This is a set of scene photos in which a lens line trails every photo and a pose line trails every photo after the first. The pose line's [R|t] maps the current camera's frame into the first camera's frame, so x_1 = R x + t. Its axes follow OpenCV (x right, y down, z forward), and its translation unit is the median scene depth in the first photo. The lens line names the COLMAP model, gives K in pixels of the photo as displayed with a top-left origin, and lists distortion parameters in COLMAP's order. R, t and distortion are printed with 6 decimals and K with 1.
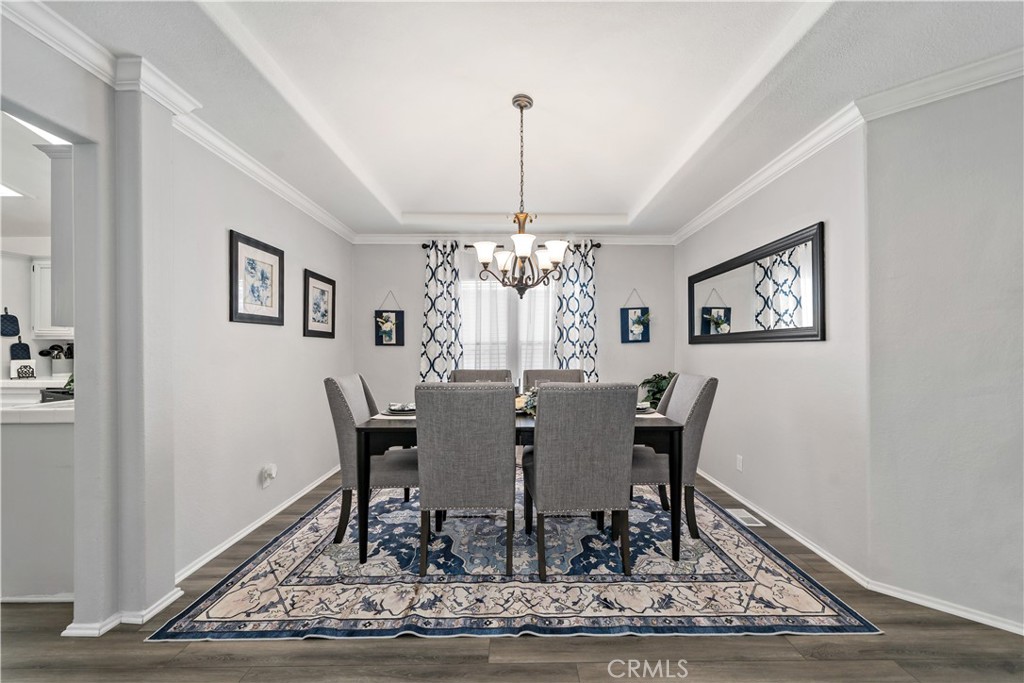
lens RADIAL K [[425.9, 0, 520.9], [0, 425.9, 347.1], [0, 0, 1]] dist [-0.002068, -0.000441]
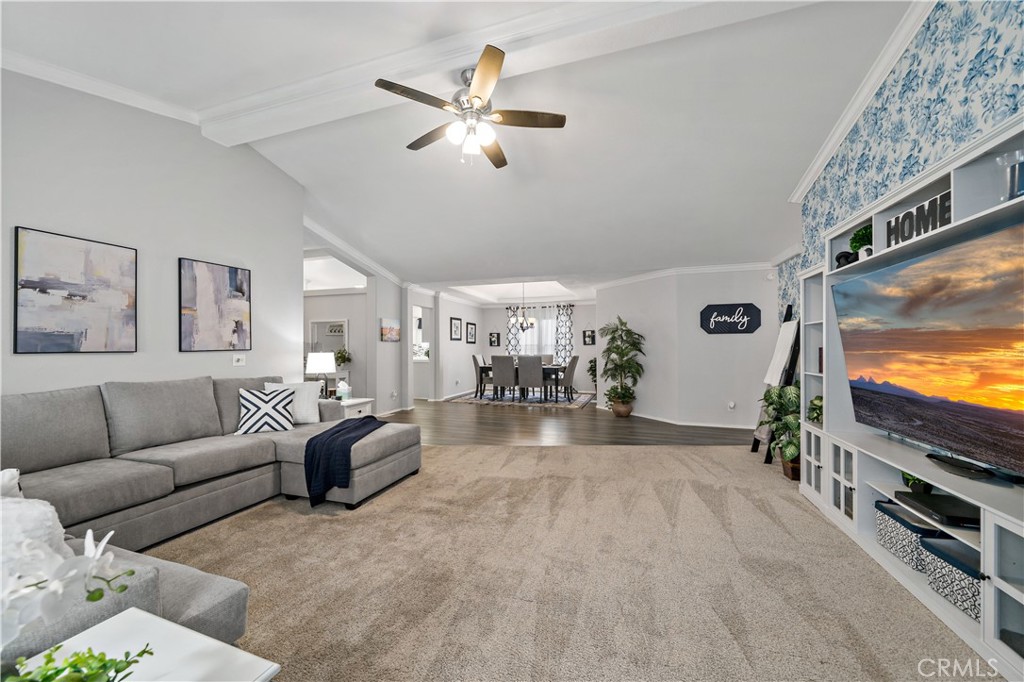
lens RADIAL K [[376.9, 0, 512.6], [0, 376.9, 345.7], [0, 0, 1]] dist [-0.002591, -0.000404]
pose [[0.945607, 0.002472, -0.325303, 0.578086], [-0.001737, 0.999995, 0.002548, -0.012034], [0.325308, -0.001845, 0.945606, -1.225115]]
